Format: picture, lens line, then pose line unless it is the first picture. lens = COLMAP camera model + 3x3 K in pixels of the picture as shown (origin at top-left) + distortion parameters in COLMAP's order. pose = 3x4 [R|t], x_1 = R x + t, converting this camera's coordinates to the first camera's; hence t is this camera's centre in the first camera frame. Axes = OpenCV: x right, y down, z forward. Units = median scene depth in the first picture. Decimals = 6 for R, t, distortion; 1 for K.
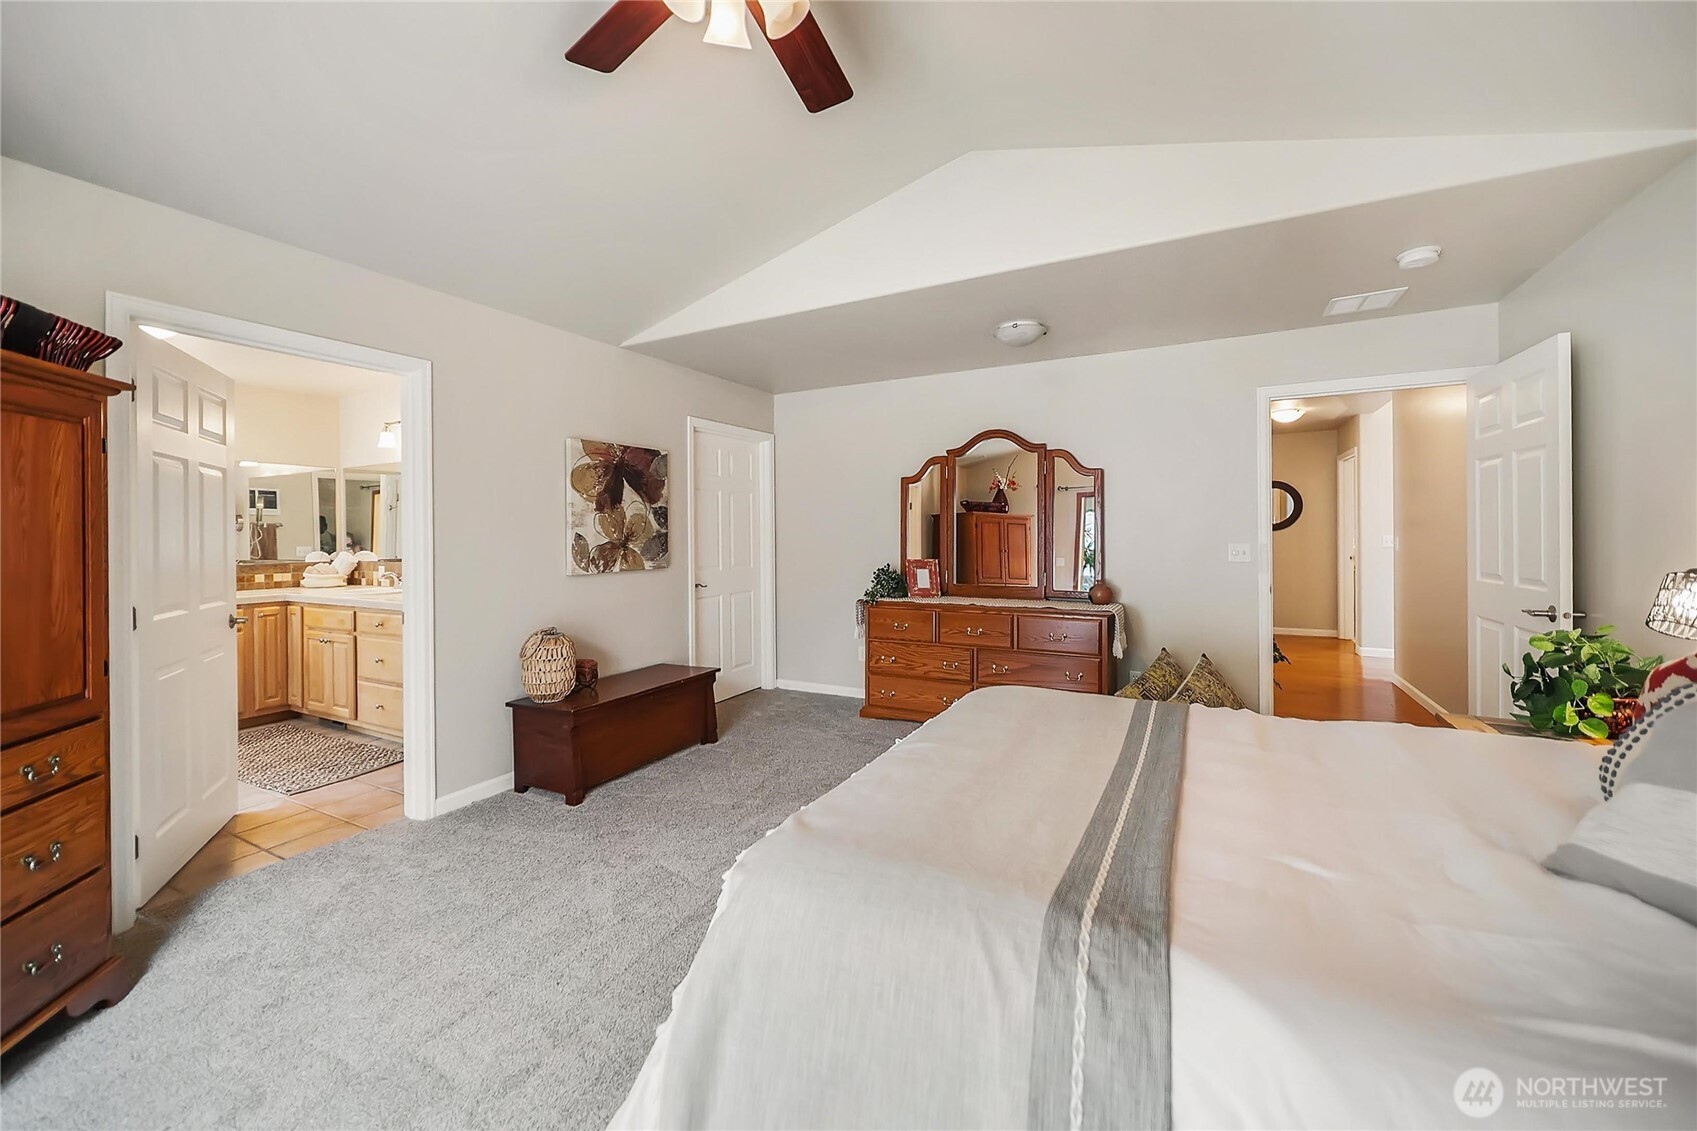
lens RADIAL K [[677.2, 0, 846.1], [0, 677.2, 533.8], [0, 0, 1]] dist [-0.000056, -0.000014]
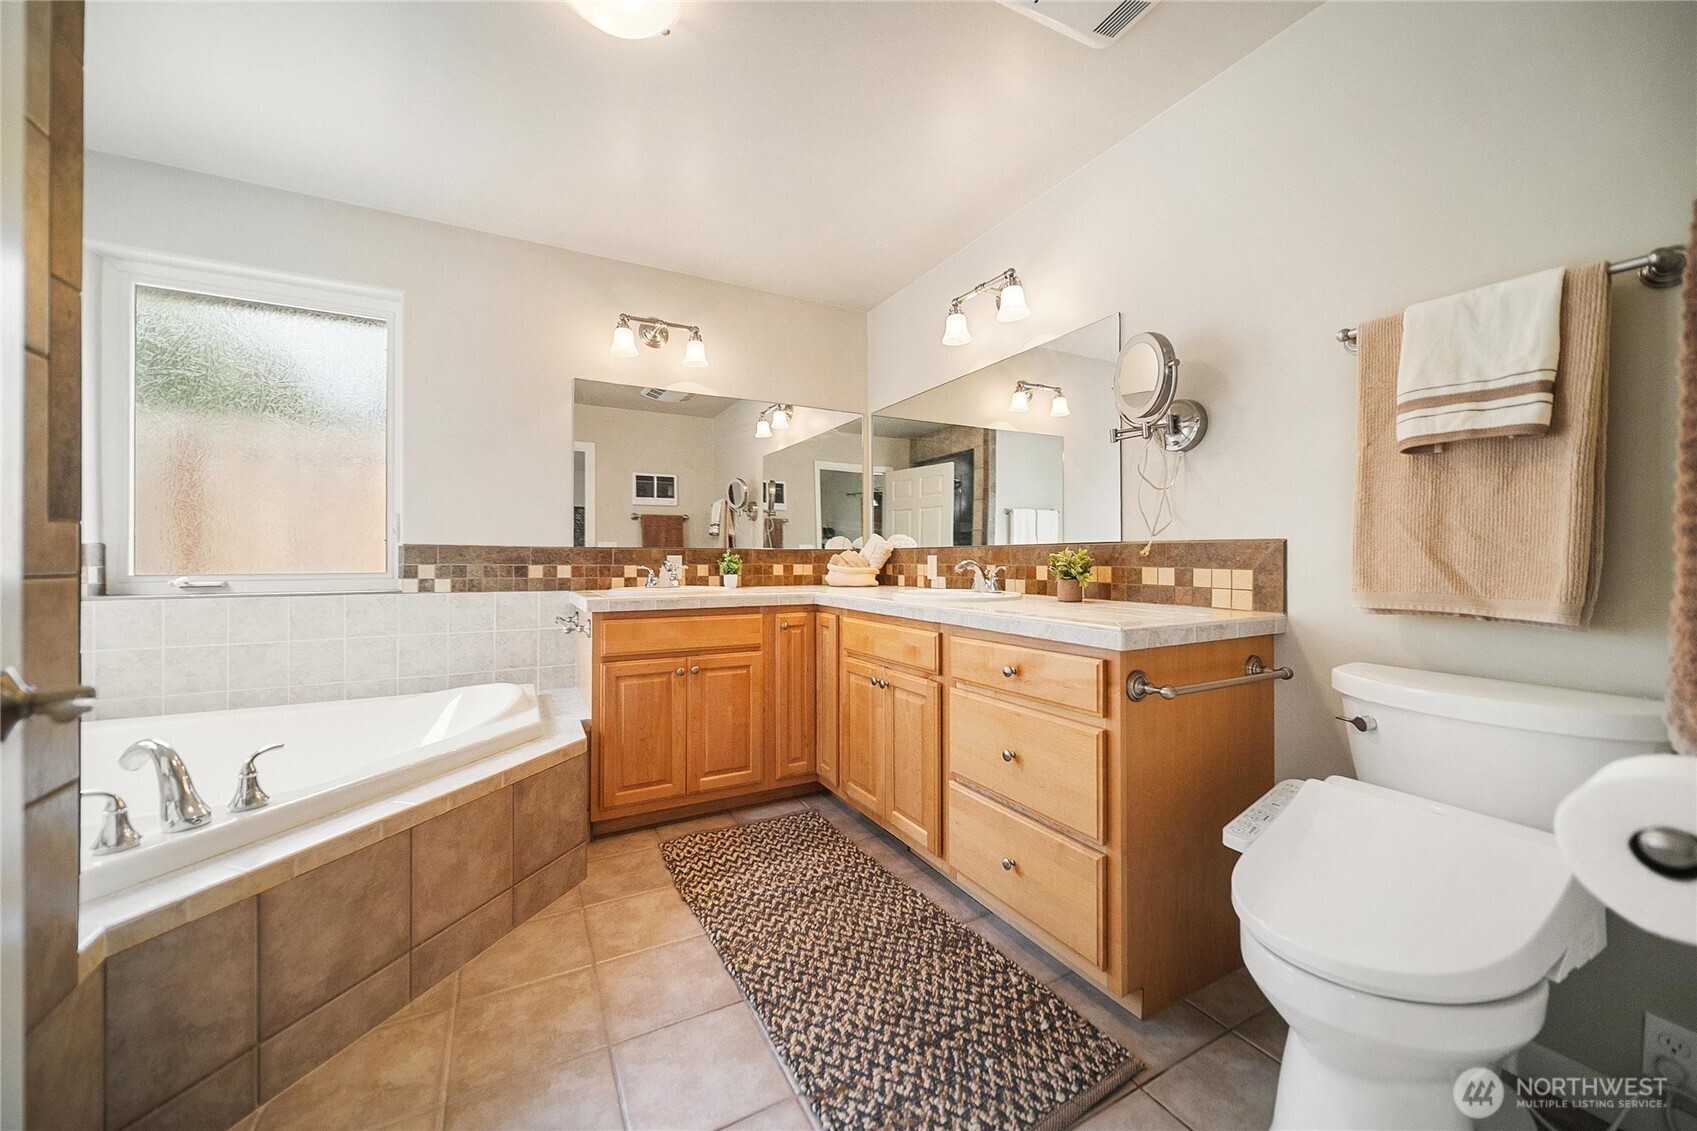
lens RADIAL K [[605.0, 0, 844.7], [0, 605.0, 560.2], [0, 0, 1]] dist [0.000266, -0.000006]
pose [[0.839093, 0.010304, -0.543890, -0.468936], [-0.008710, 0.999947, 0.005508, 0.051828], [0.543918, 0.000116, 0.839139, 0.513372]]
